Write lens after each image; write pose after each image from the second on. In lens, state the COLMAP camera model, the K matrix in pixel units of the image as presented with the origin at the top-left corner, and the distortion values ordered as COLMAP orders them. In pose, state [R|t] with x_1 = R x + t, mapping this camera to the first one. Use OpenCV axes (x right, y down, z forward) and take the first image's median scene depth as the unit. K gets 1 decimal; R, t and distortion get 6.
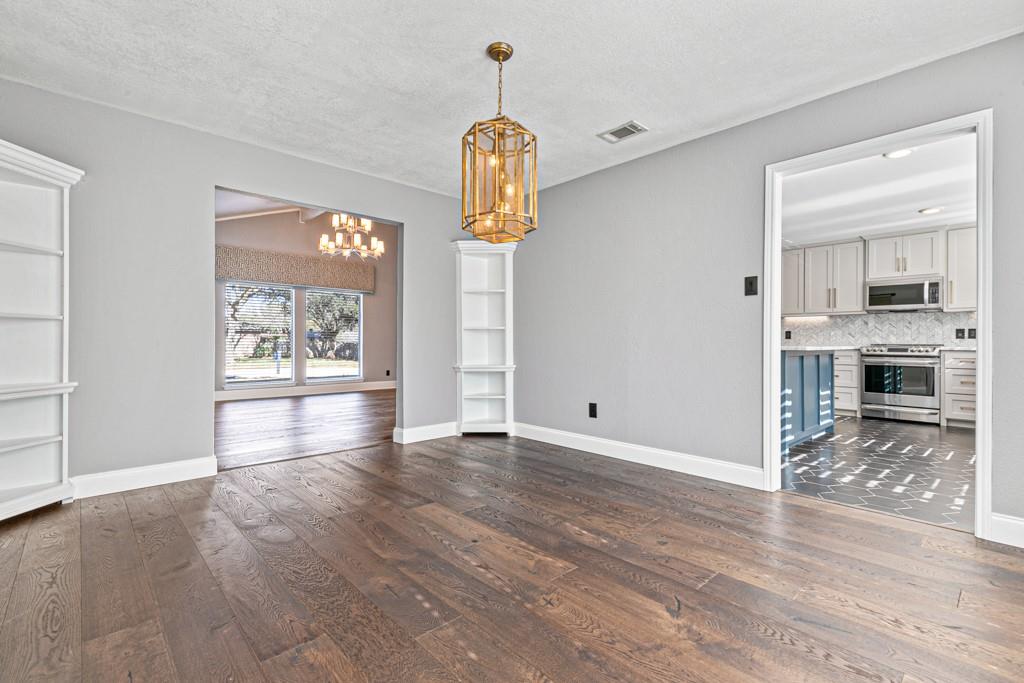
lens RADIAL K [[465.3, 0, 519.5], [0, 465.3, 342.8], [0, 0, 1]] dist [0.009521, -0.000614]
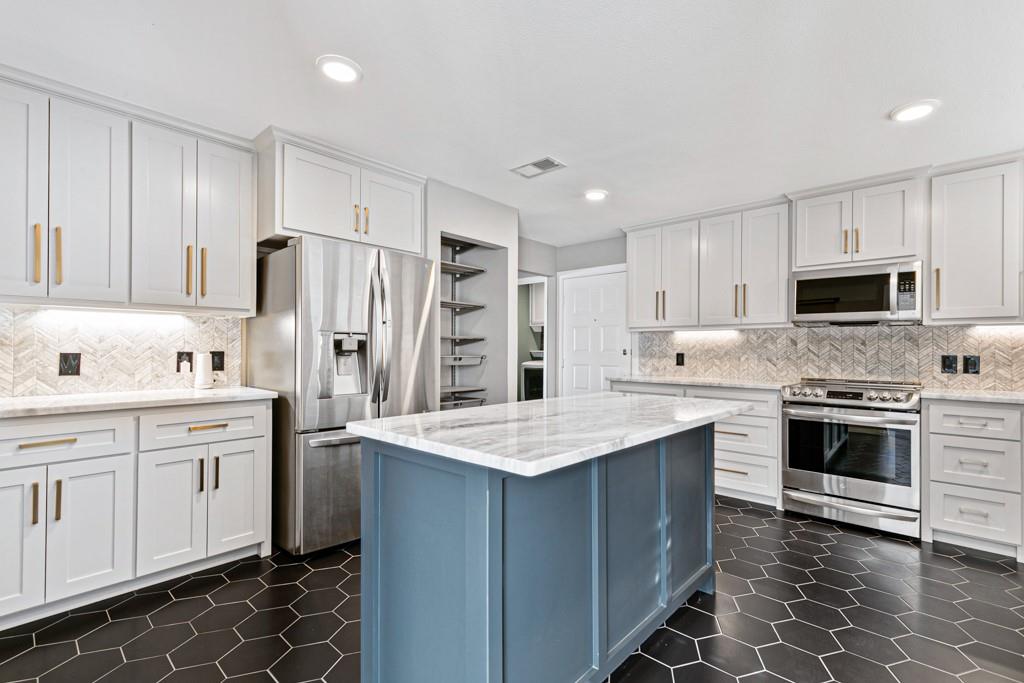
lens RADIAL K [[465.3, 0, 518.6], [0, 465.3, 350.0], [0, 0, 1]] dist [0.009521, -0.000614]
pose [[0.996949, -0.001039, 0.078054, 0.378824], [0.000902, 0.999998, 0.001793, -0.037621], [-0.078056, -0.001717, 0.996948, 0.476828]]
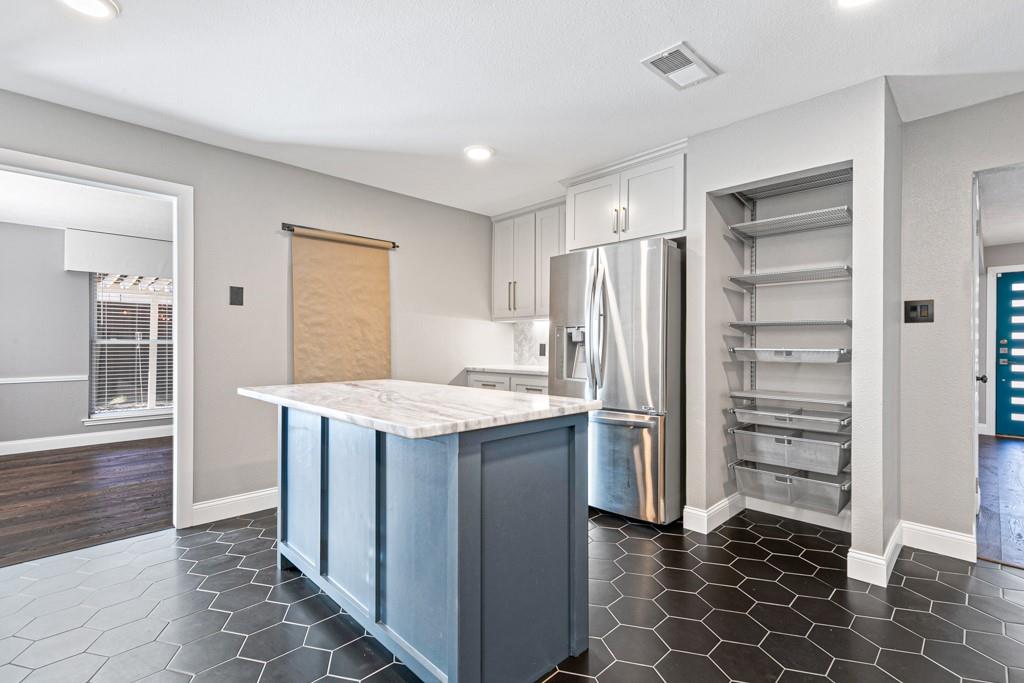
lens RADIAL K [[465.3, 0, 518.3], [0, 465.3, 344.6], [0, 0, 1]] dist [0.009521, -0.000614]
pose [[0.028753, -0.007576, -0.999558, 1.062170], [-0.000263, 0.999971, -0.007587, -0.023236], [0.999587, 0.000481, 0.028750, 1.119193]]
